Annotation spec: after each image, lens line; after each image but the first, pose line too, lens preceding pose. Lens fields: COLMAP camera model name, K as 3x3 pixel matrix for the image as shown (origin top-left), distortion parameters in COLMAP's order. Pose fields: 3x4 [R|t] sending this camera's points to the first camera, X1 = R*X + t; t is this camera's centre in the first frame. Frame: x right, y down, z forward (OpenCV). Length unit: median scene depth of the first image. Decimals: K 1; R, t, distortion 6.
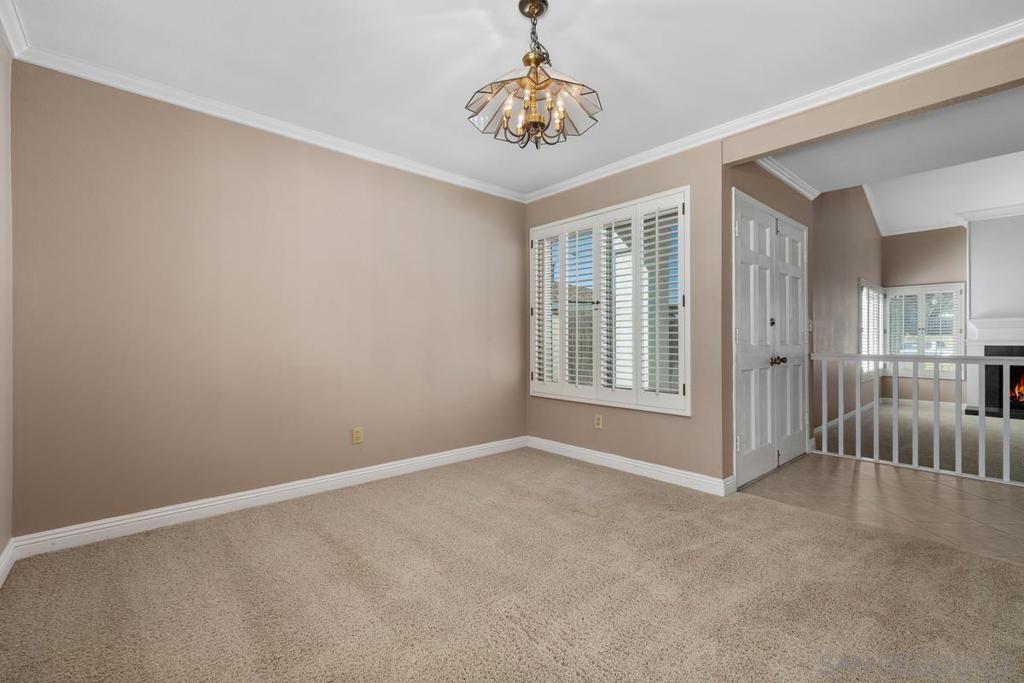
lens RADIAL K [[444.6, 0, 515.8], [0, 444.6, 335.5], [0, 0, 1]] dist [-0.001129, -0.000104]
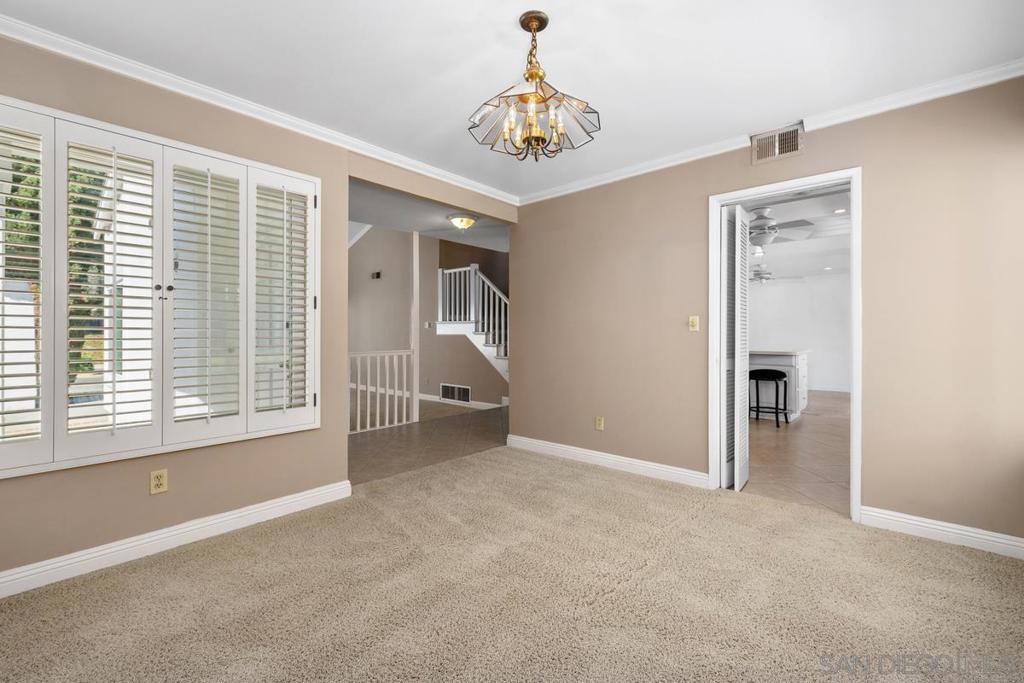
lens RADIAL K [[444.6, 0, 515.8], [0, 444.6, 335.5], [0, 0, 1]] dist [-0.001129, -0.000104]
pose [[-0.122417, 0.000308, 0.992479, -0.603098], [-0.010525, 0.999943, -0.001608, -0.014855], [-0.992423, -0.010643, -0.122407, 0.735134]]
